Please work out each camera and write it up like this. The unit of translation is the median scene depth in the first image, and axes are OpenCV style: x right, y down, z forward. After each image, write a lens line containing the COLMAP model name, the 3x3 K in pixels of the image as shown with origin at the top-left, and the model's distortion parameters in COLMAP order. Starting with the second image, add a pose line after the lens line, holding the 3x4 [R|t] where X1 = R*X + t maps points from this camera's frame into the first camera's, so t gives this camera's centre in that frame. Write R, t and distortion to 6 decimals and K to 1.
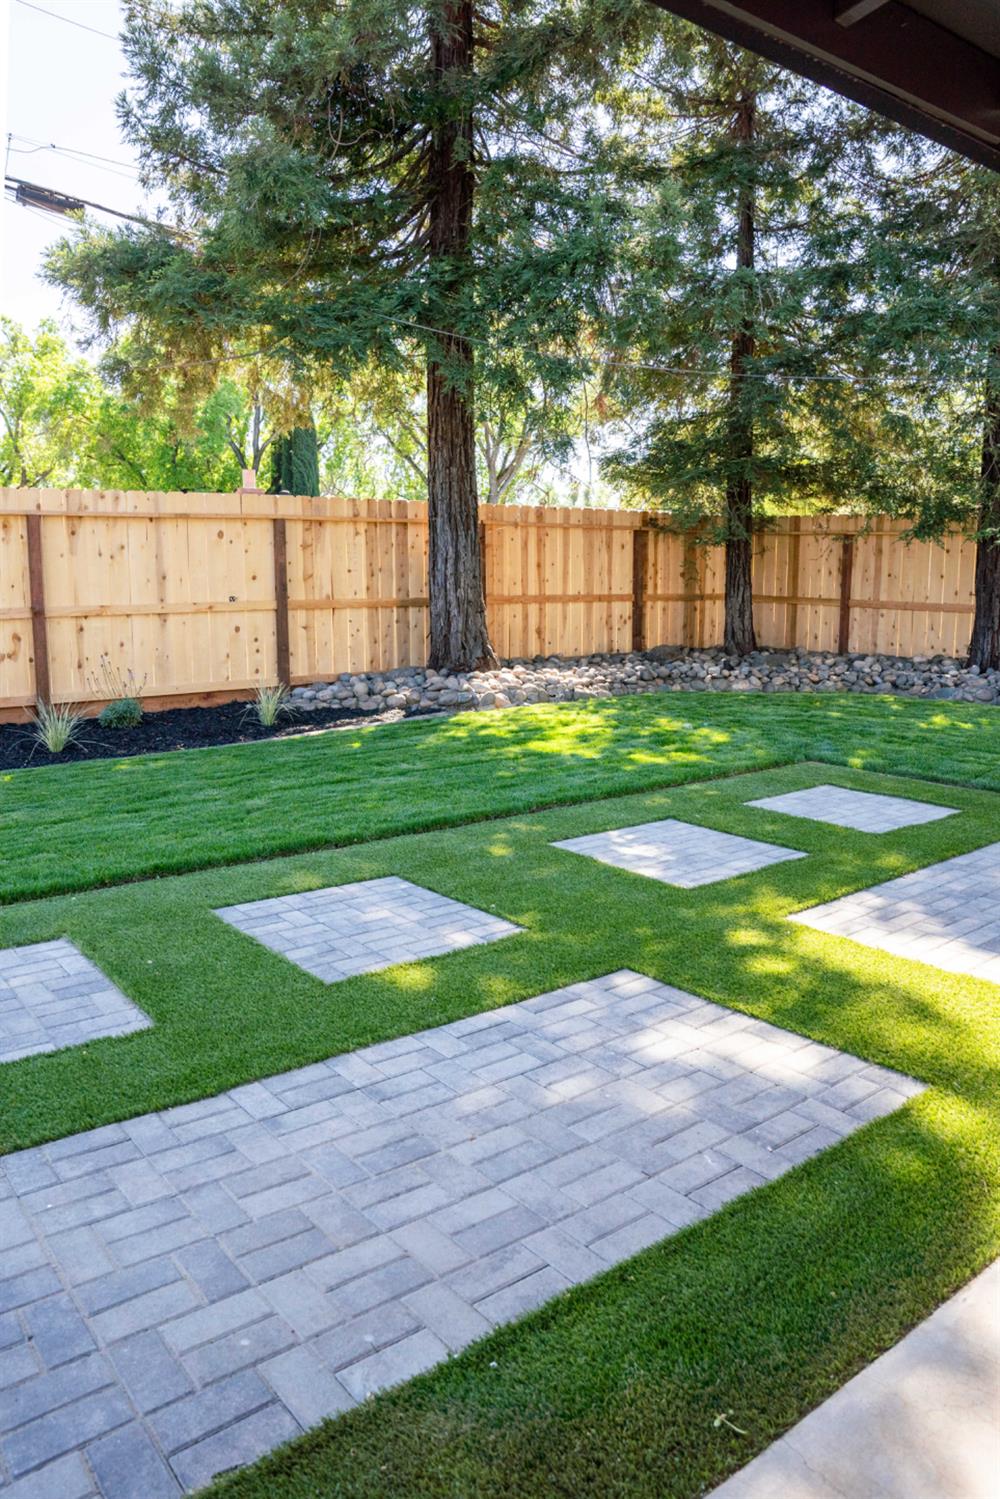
lens RADIAL K [[1044.0, 0, 504.9], [0, 1044.0, 764.9], [0, 0, 1]] dist [-0.177318, 0.134557]
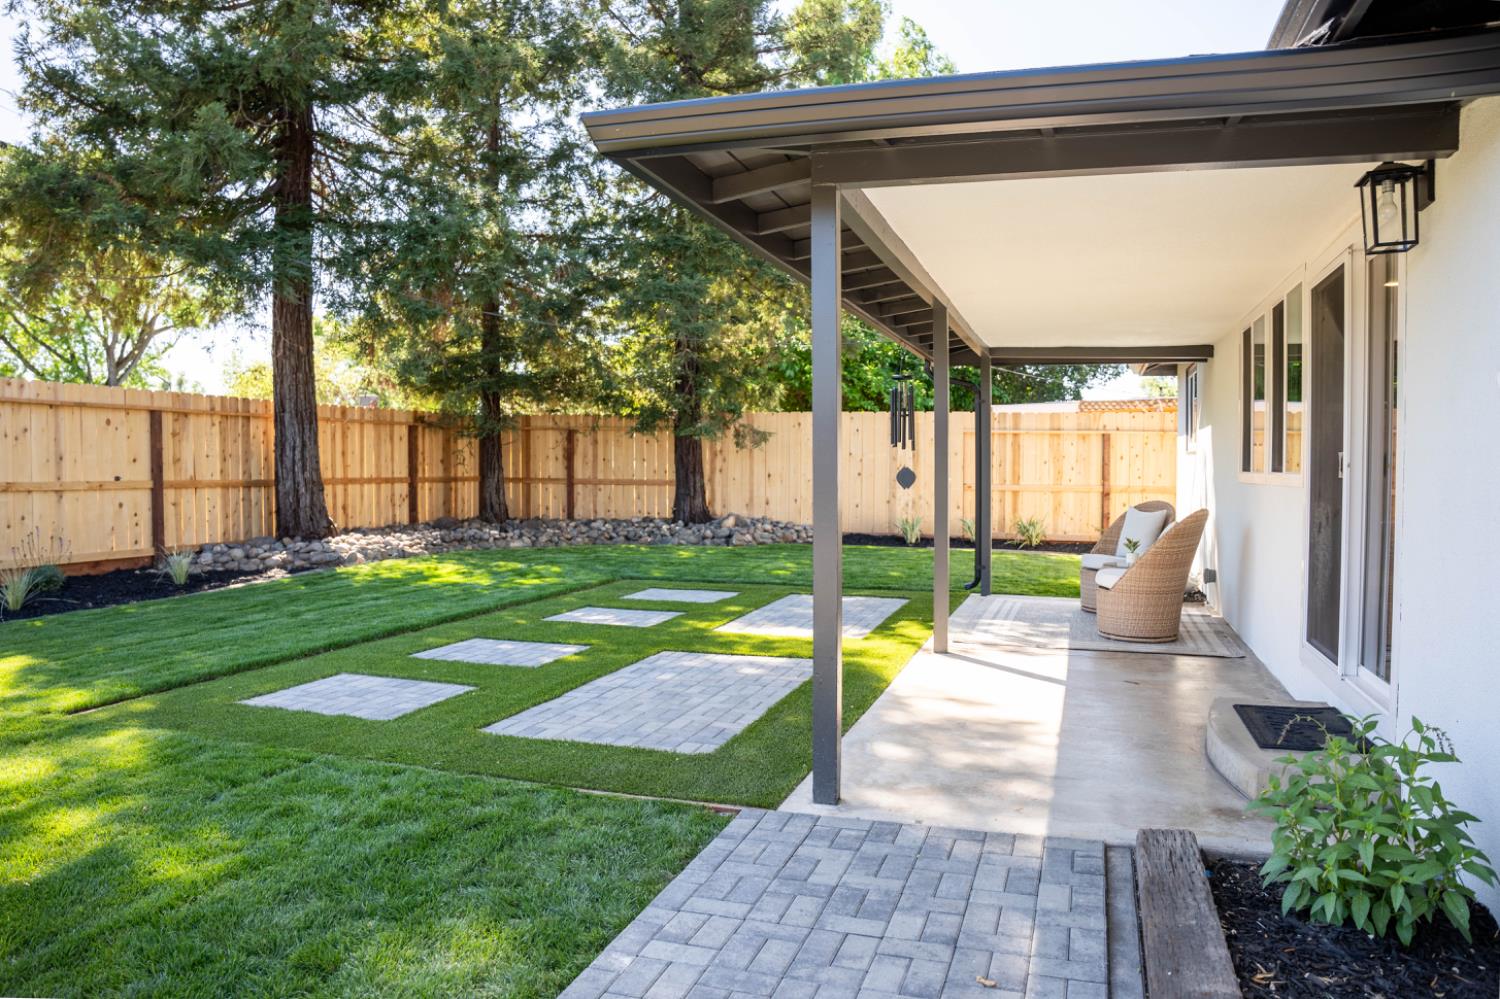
lens RADIAL K [[1044.7, 0, 755.7], [0, 1044.7, 502.6], [0, 0, 1]] dist [-0.177318, 0.134557]
pose [[0.820694, -0.015533, 0.571157, -0.275762], [0.098847, 0.988417, -0.115153, 0.053577], [-0.562753, 0.150963, 0.812723, -0.250037]]
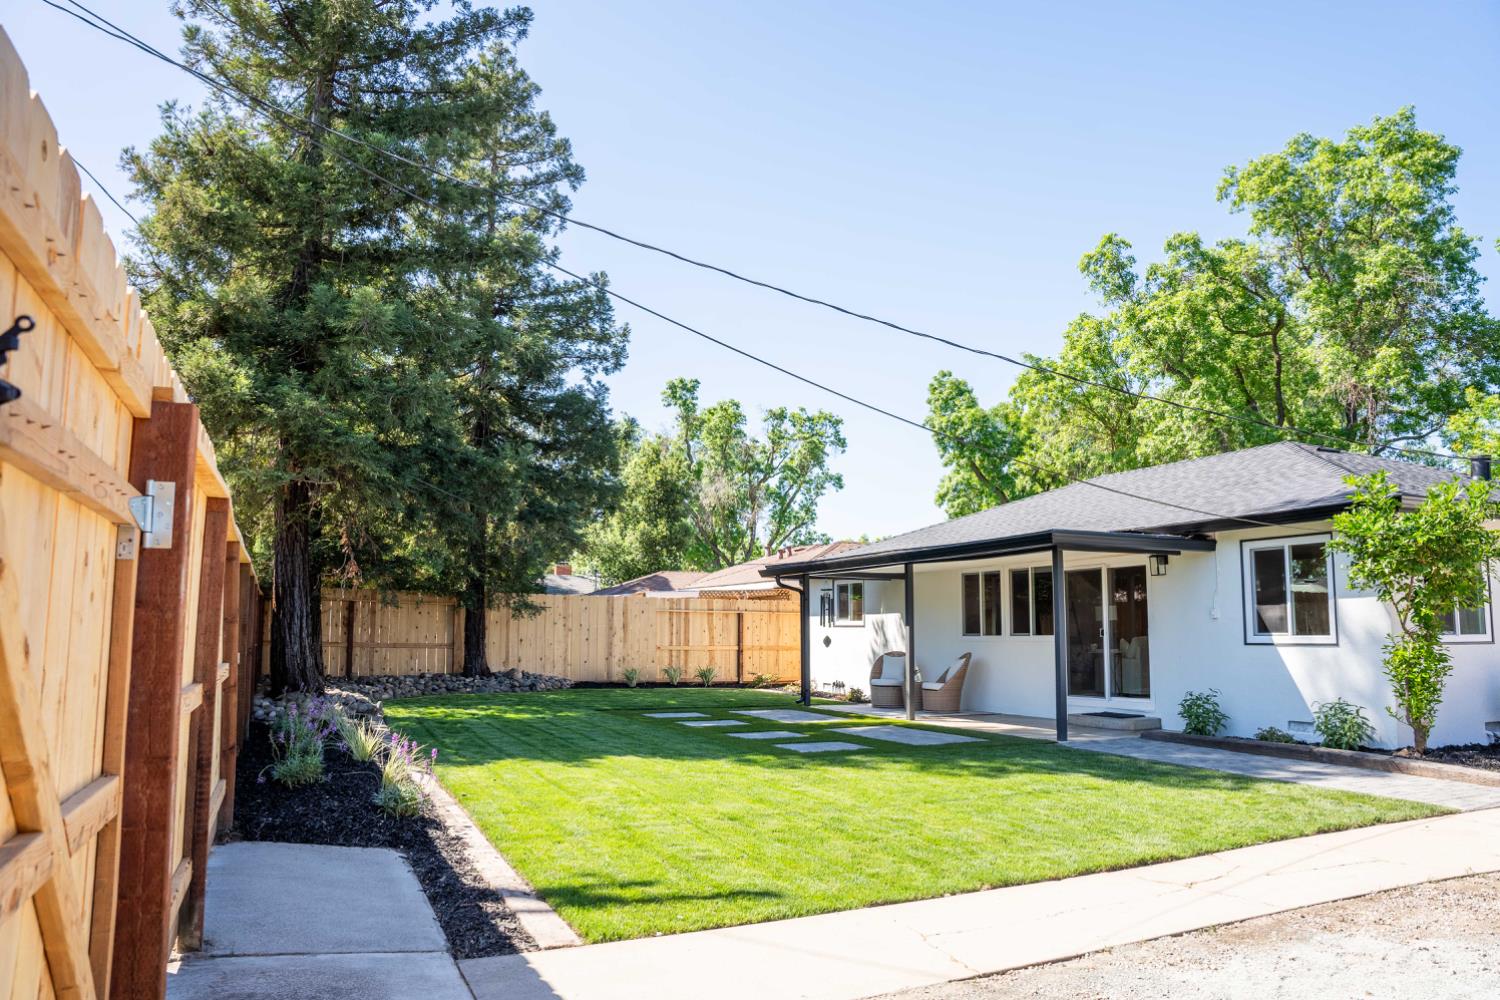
lens RADIAL K [[1044.7, 0, 755.7], [0, 1044.7, 503.1], [0, 0, 1]] dist [-0.177318, 0.134557]
pose [[0.239525, 0.120485, 0.963385, -1.253534], [0.173978, 0.970883, -0.164678, -0.003376], [-0.955175, 0.207052, 0.211589, 0.027873]]
